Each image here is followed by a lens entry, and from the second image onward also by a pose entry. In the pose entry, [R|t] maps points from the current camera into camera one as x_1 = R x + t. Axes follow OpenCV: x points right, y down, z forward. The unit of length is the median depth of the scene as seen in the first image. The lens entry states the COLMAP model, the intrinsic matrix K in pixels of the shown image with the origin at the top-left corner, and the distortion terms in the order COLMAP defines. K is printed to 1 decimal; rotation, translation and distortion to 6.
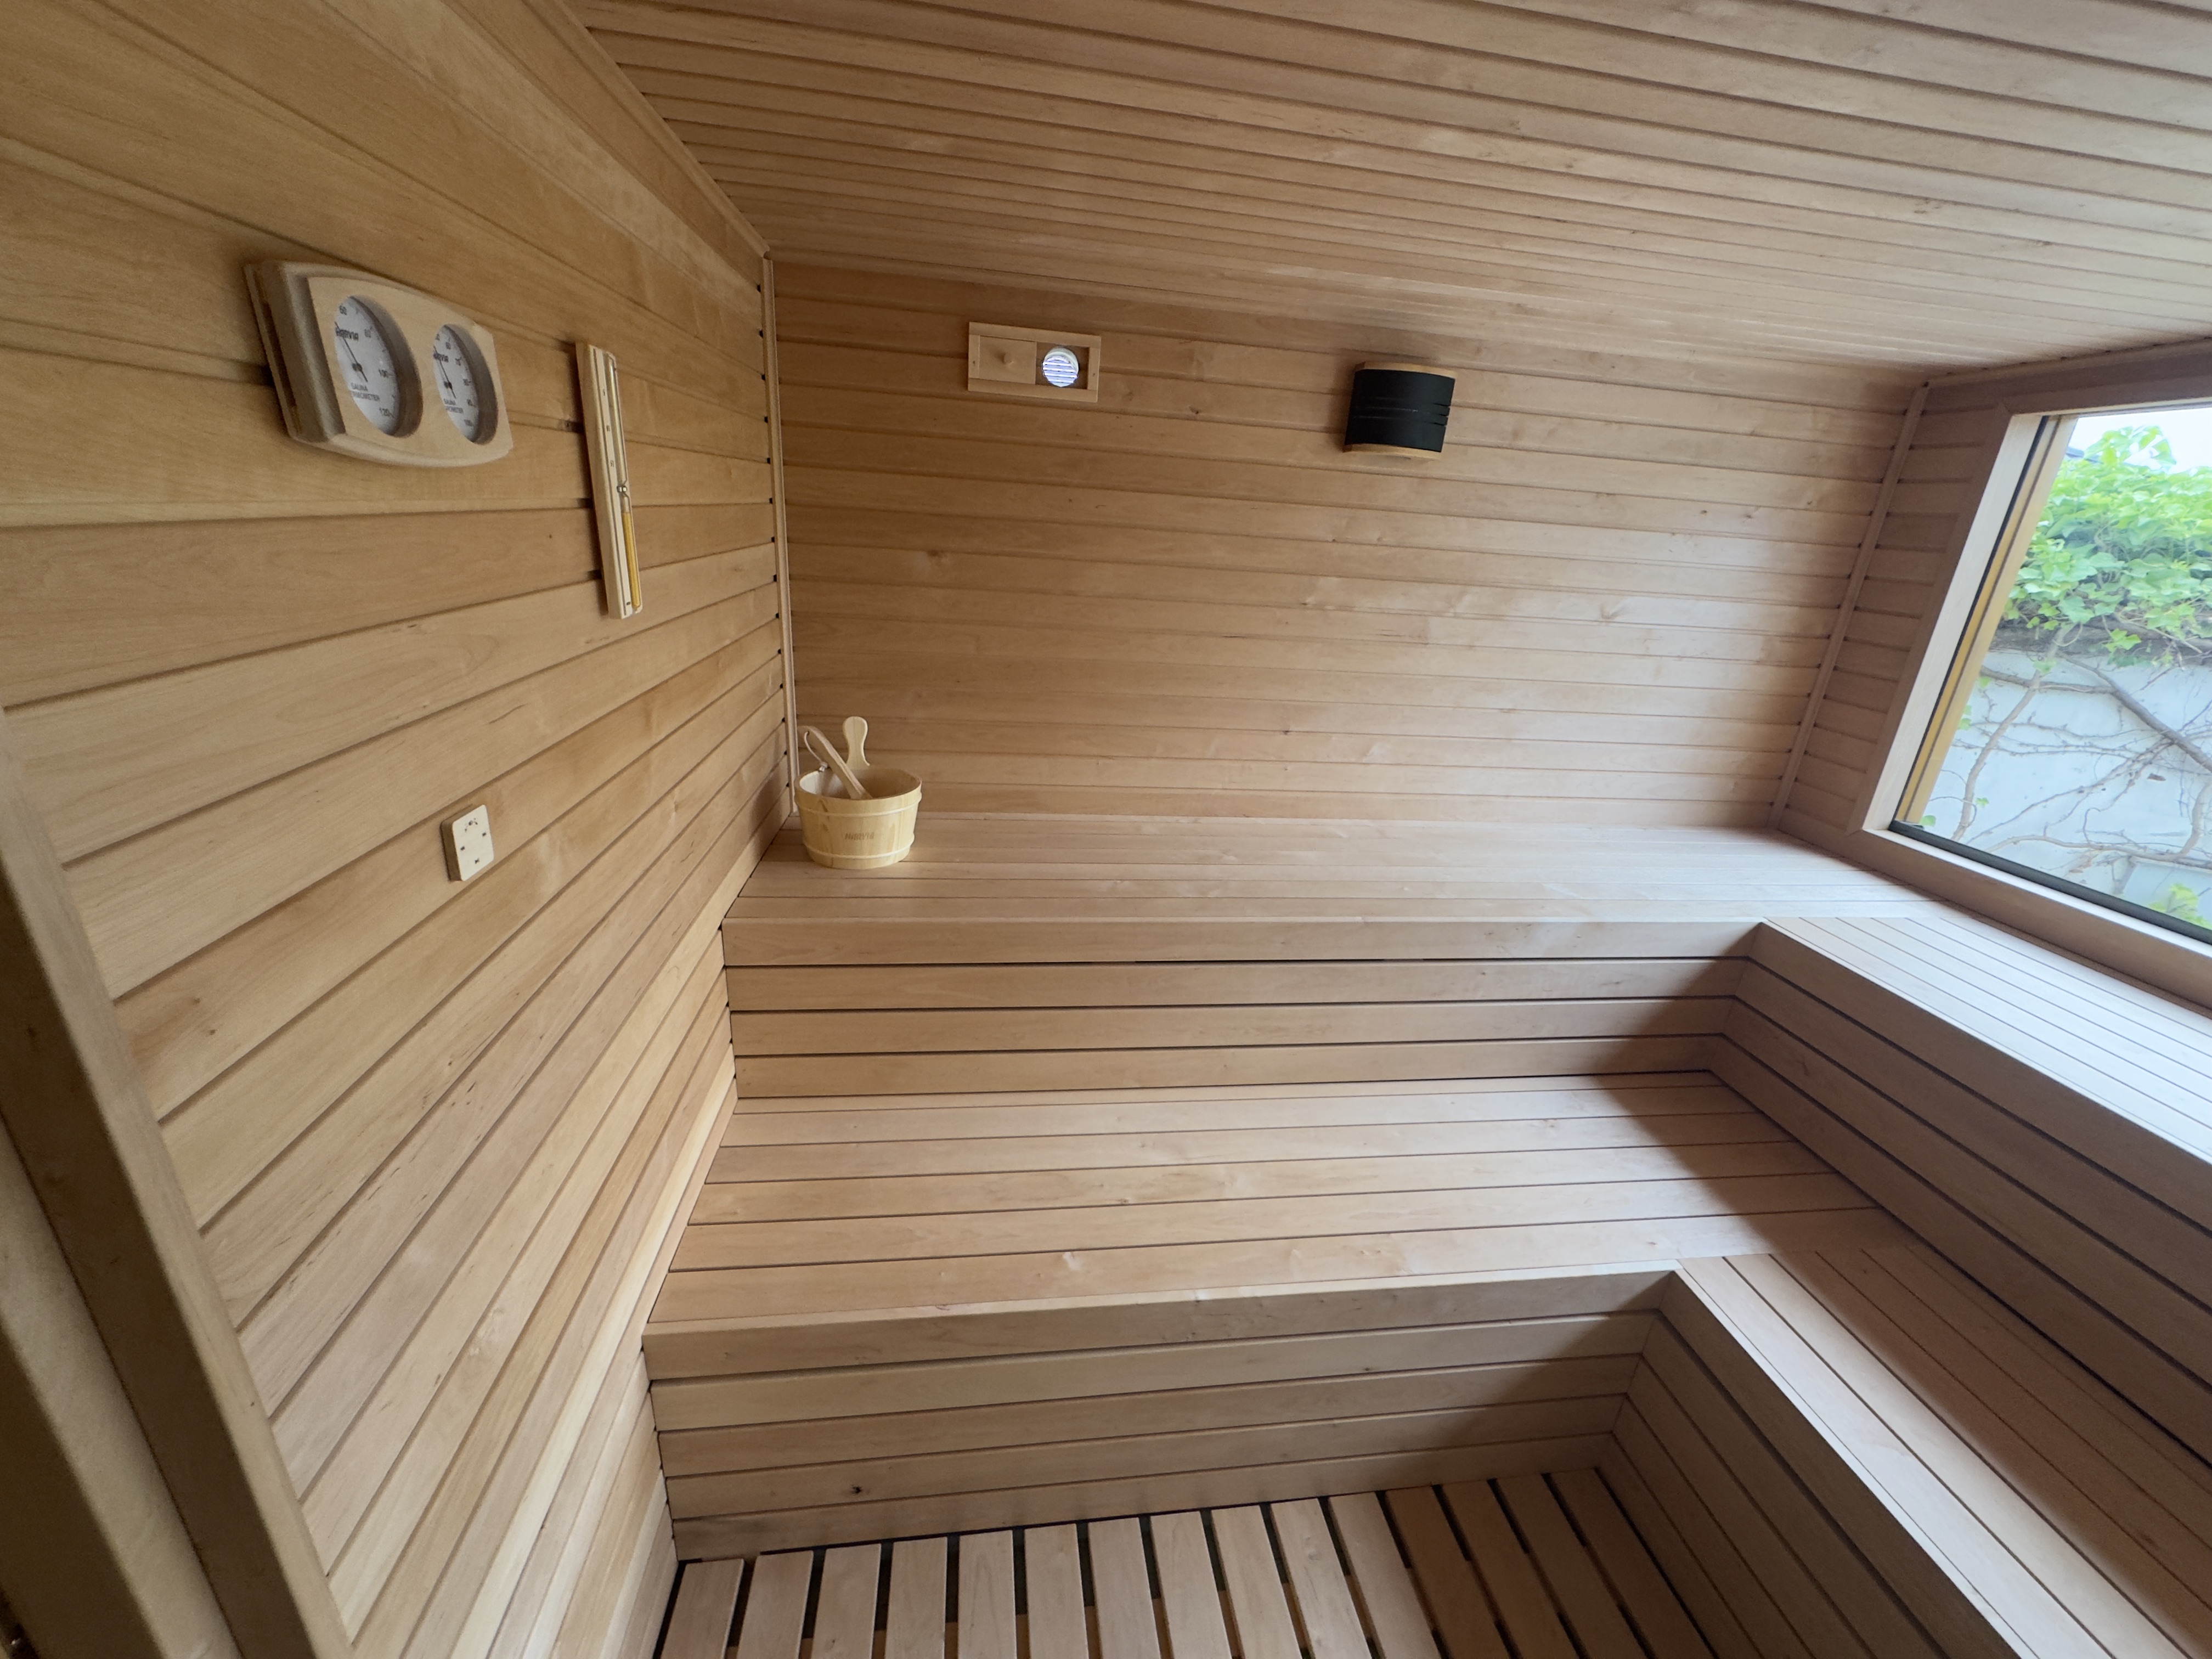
lens RADIAL K [[877.3, 0, 1108.1], [0, 877.3, 832.0], [0, 0, 1]] dist [-0.001478, -0.000187]
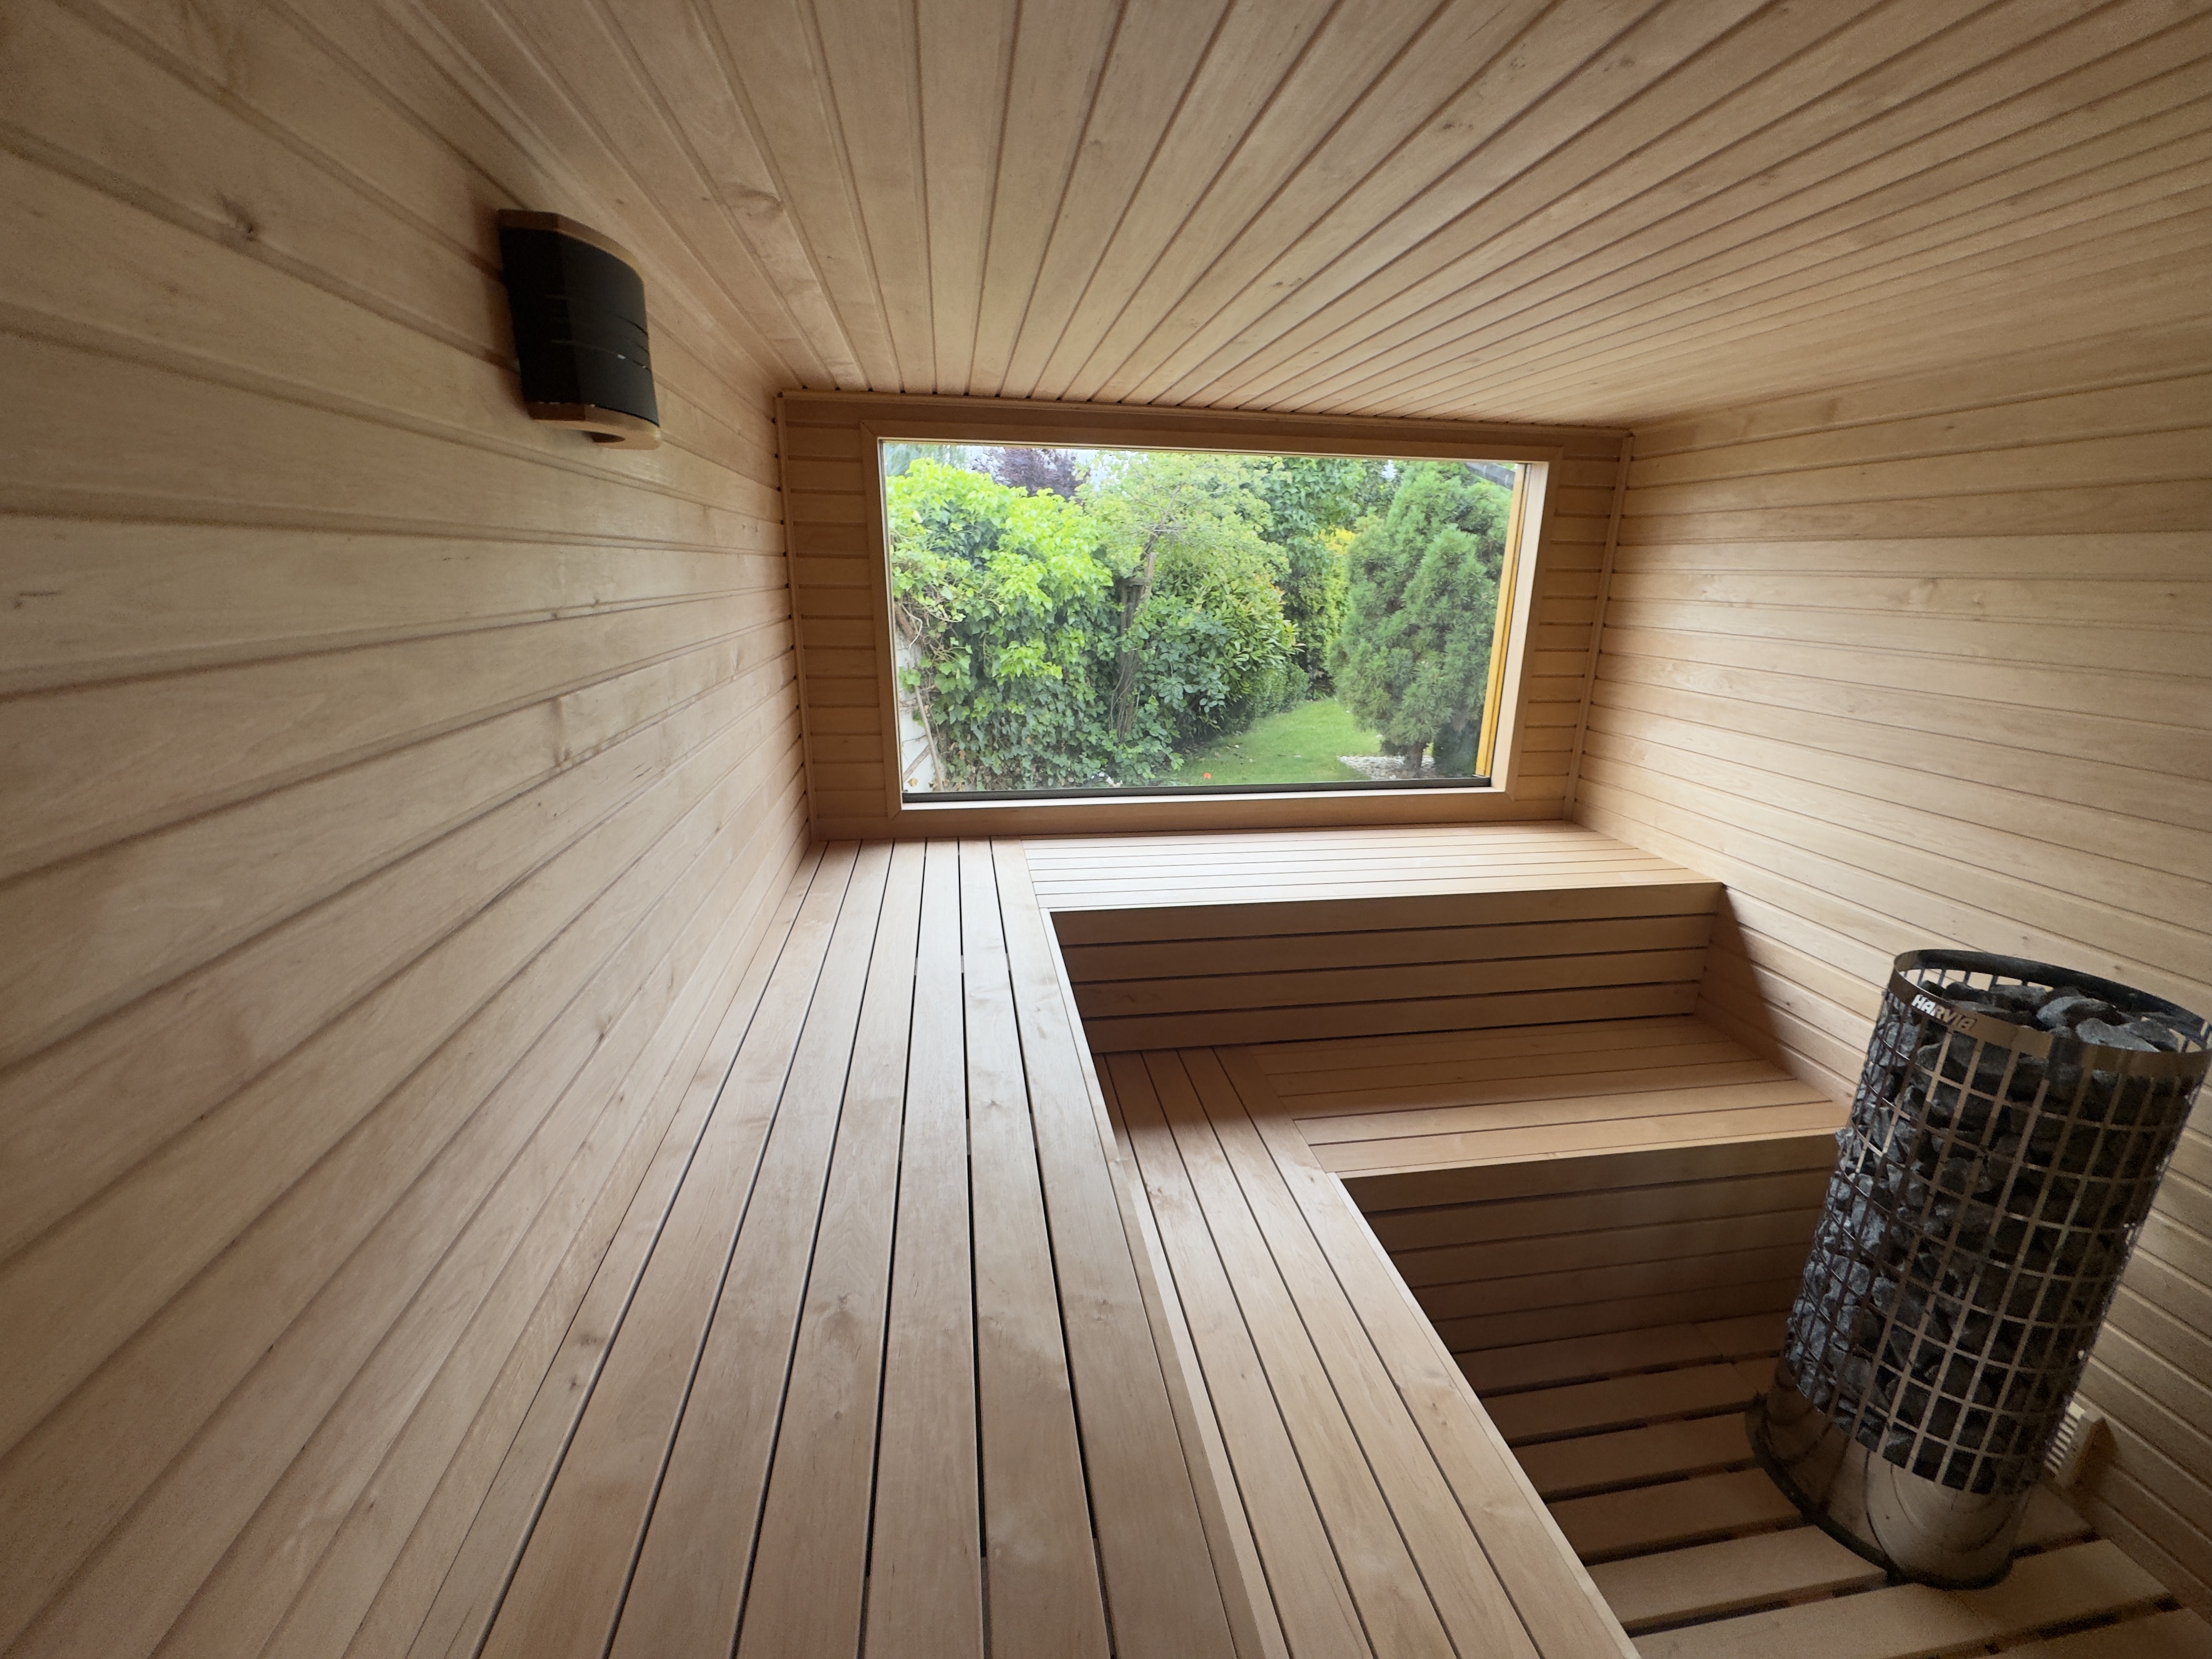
lens RADIAL K [[877.3, 0, 1107.3], [0, 877.3, 824.5], [0, 0, 1]] dist [-0.001478, -0.000187]
pose [[-0.036619, -0.343445, 0.938459, -0.259847], [0.315726, 0.887012, 0.336937, -0.376564], [-0.948143, 0.308634, 0.075953, 0.920419]]
